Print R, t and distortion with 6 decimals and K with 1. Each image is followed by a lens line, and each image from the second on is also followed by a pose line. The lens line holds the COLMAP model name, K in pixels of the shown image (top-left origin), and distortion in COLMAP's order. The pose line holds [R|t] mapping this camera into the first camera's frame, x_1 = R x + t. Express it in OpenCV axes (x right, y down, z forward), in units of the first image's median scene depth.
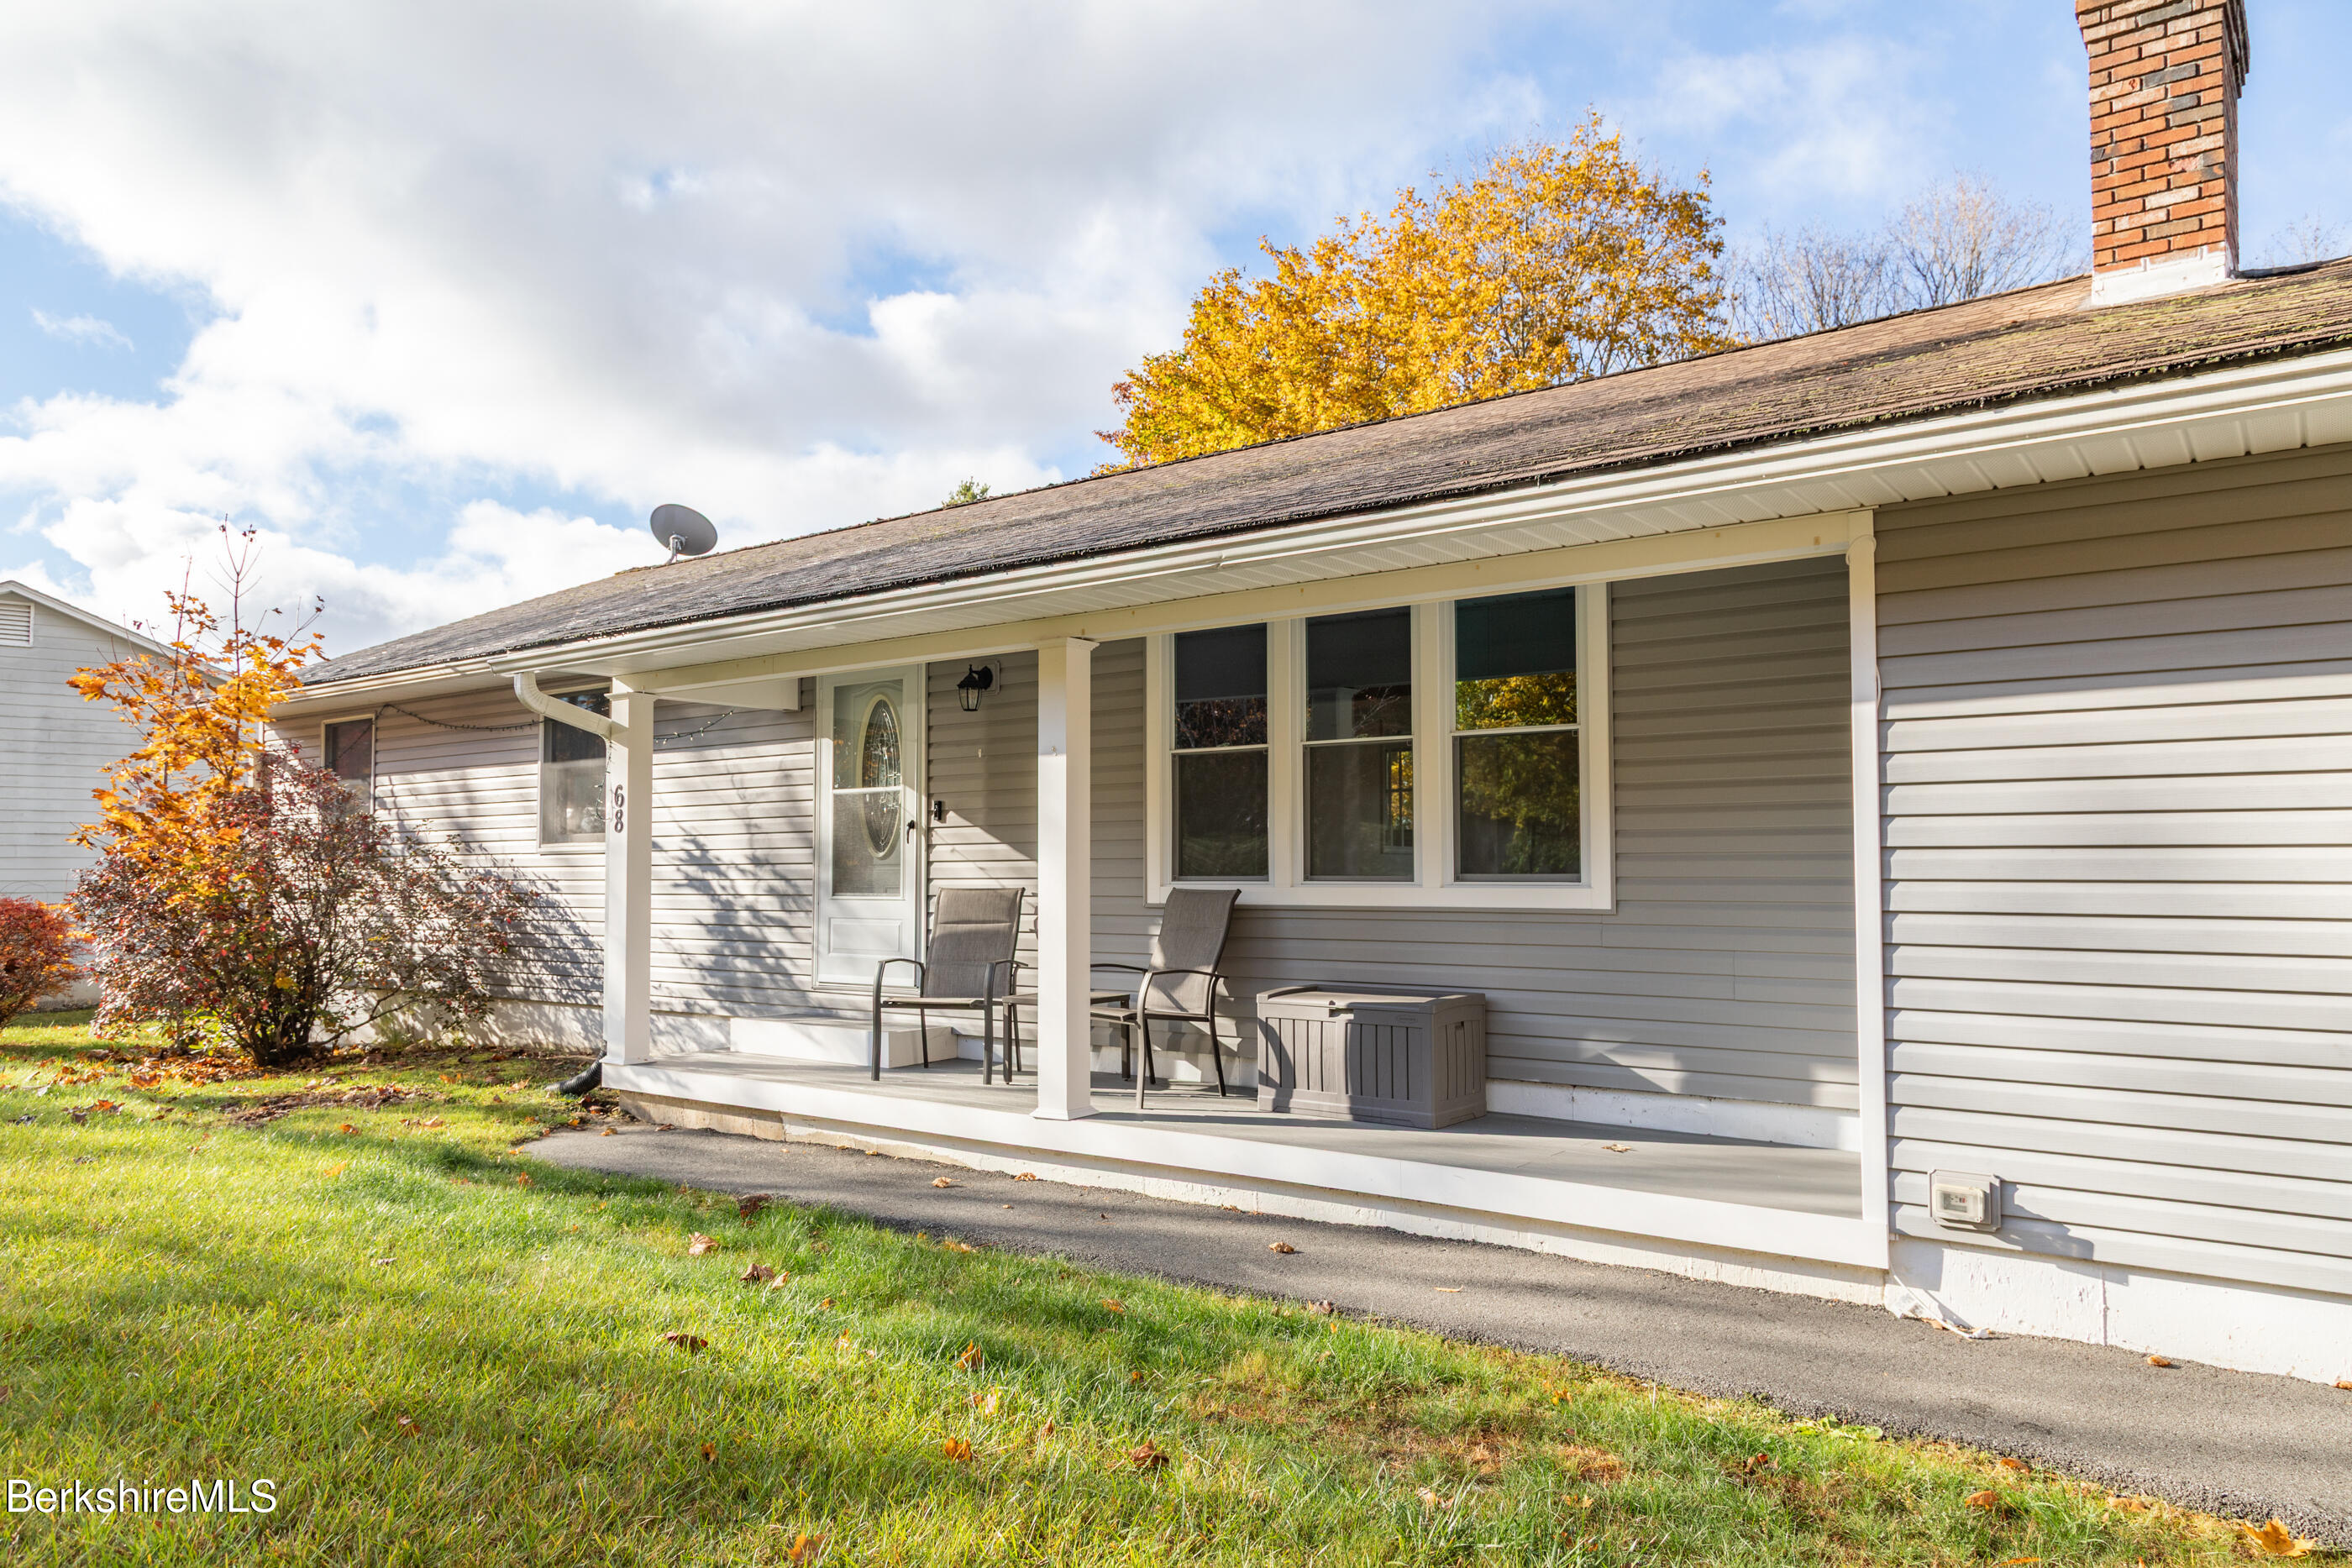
lens RADIAL K [[1595.6, 0, 1176.3], [0, 1595.6, 780.9], [0, 0, 1]] dist [0.049767, 0.002331]
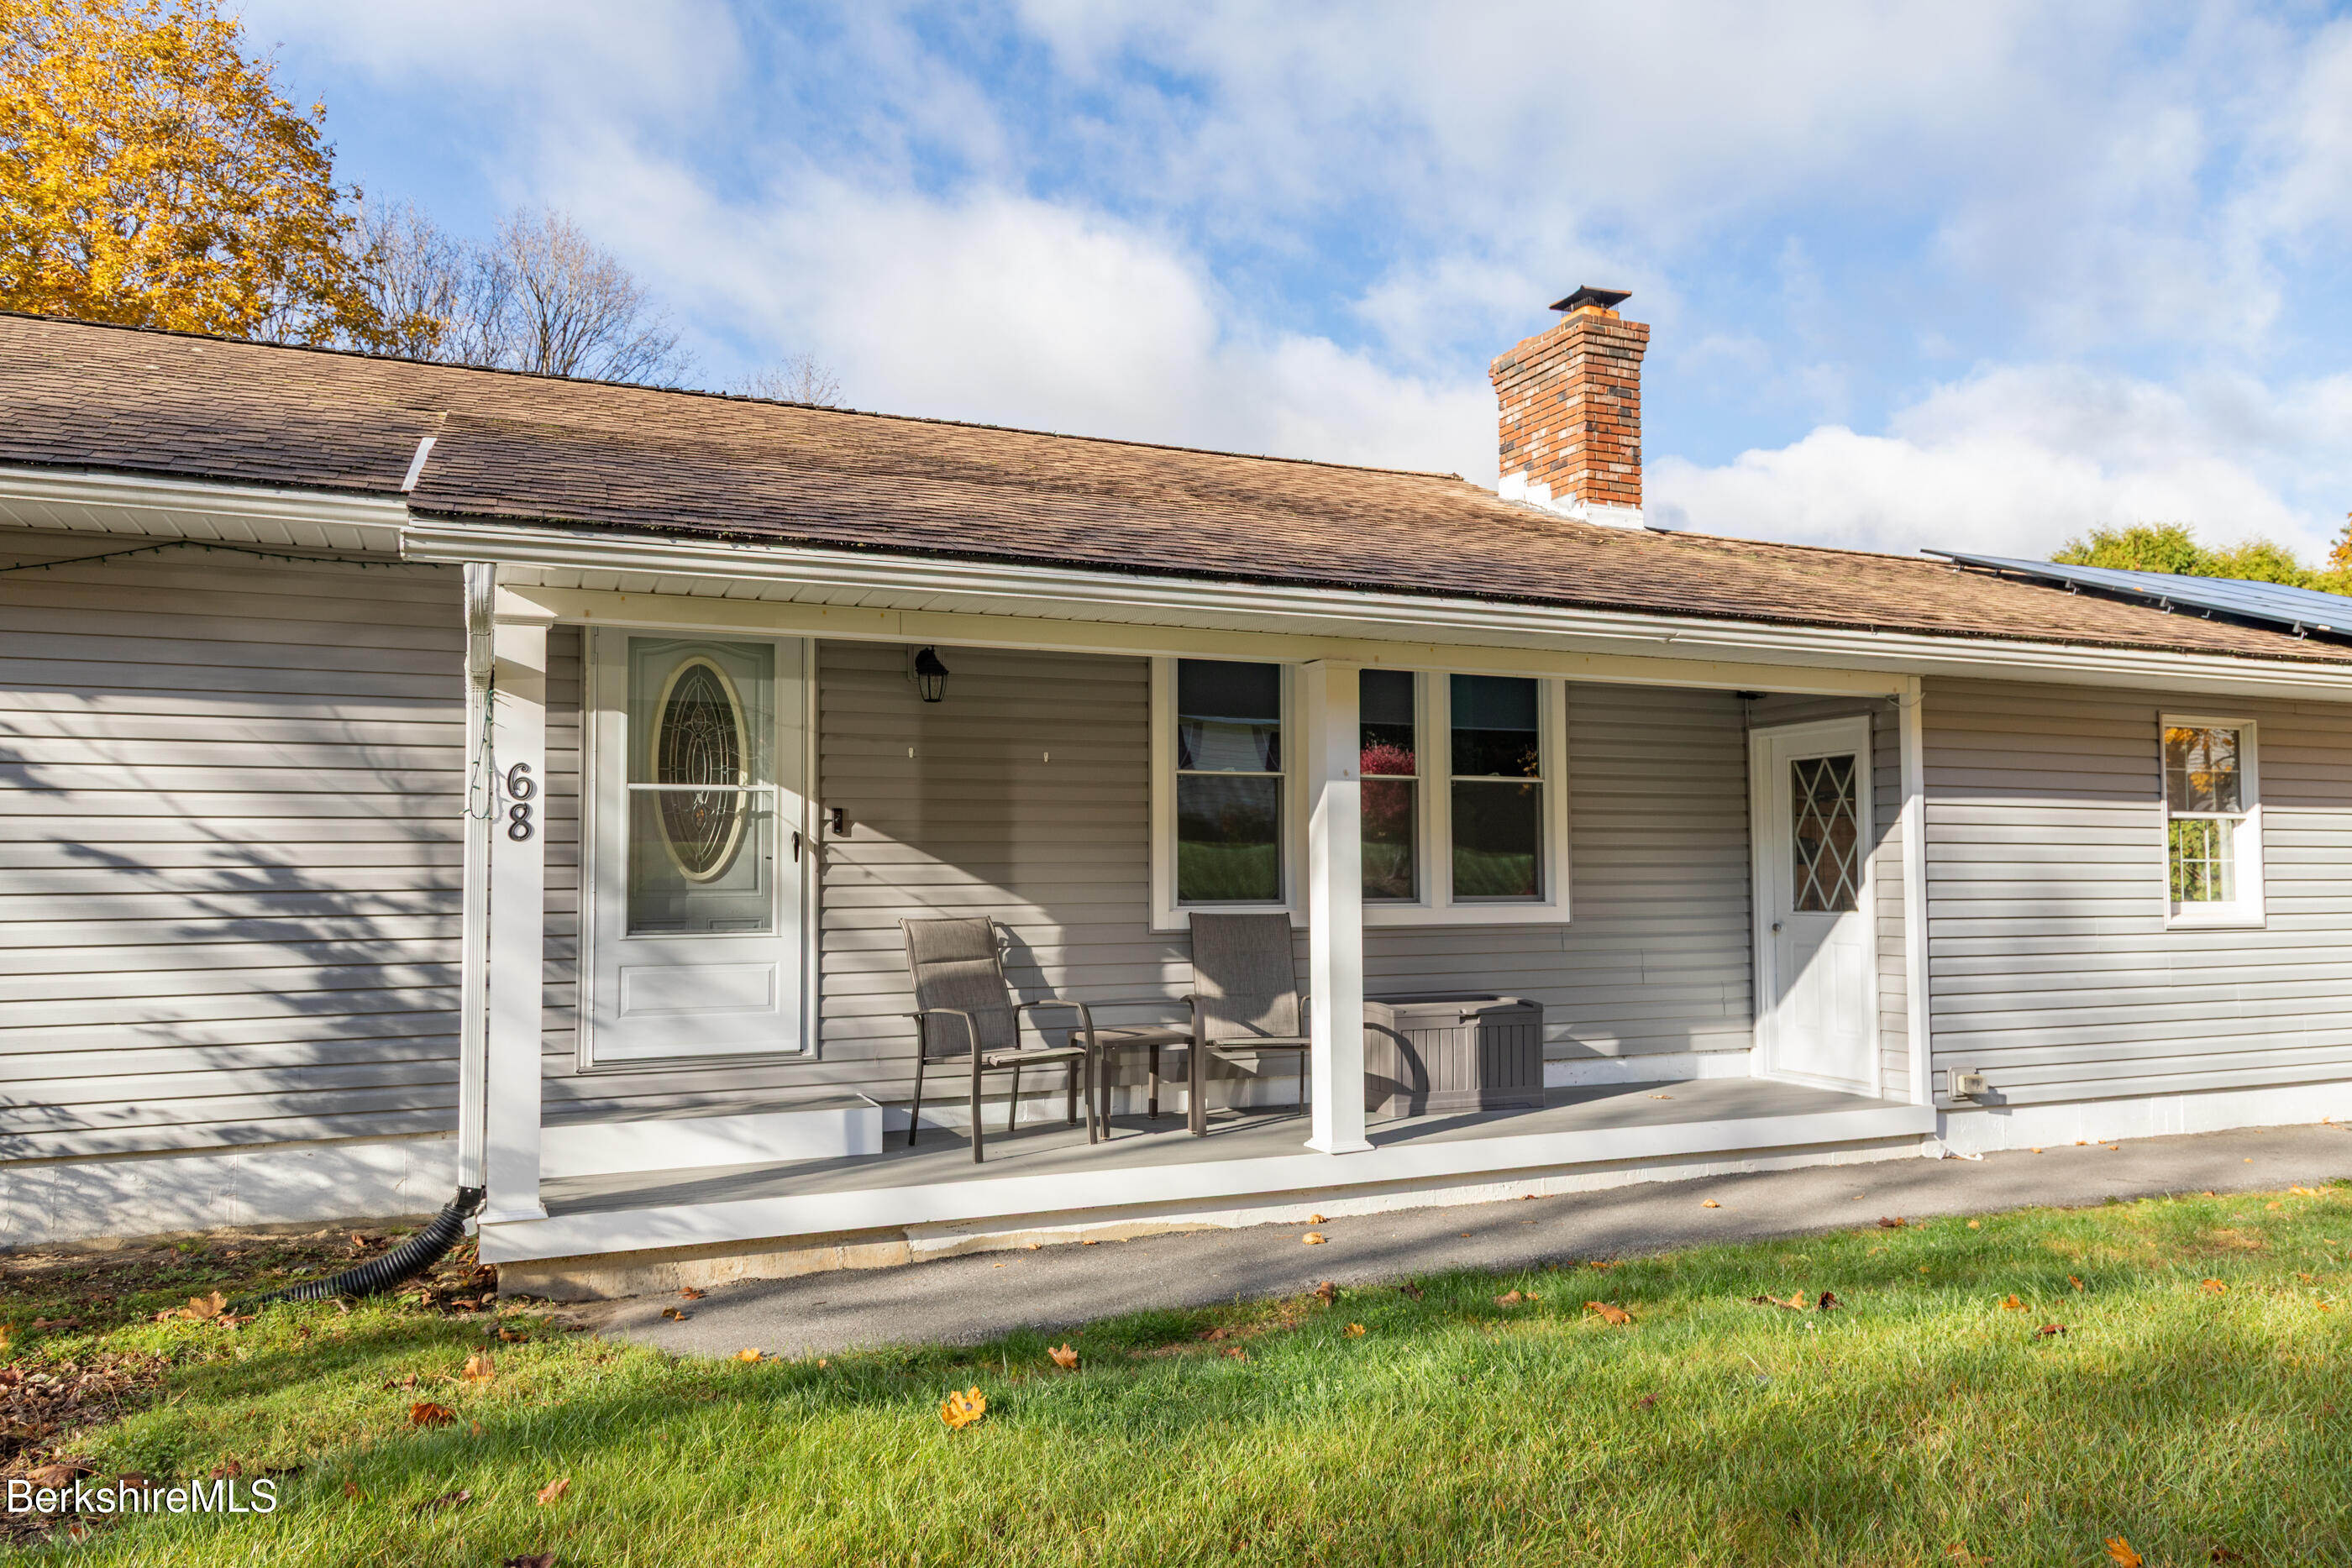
lens RADIAL K [[1595.6, 0, 1119.7], [0, 1595.6, 801.3], [0, 0, 1]] dist [0.049767, 0.002331]
pose [[0.476143, 0.042211, 0.878354, -0.860589], [-0.047154, 0.998636, -0.022430, 0.022337], [-0.878103, -0.030738, 0.477484, 0.566721]]
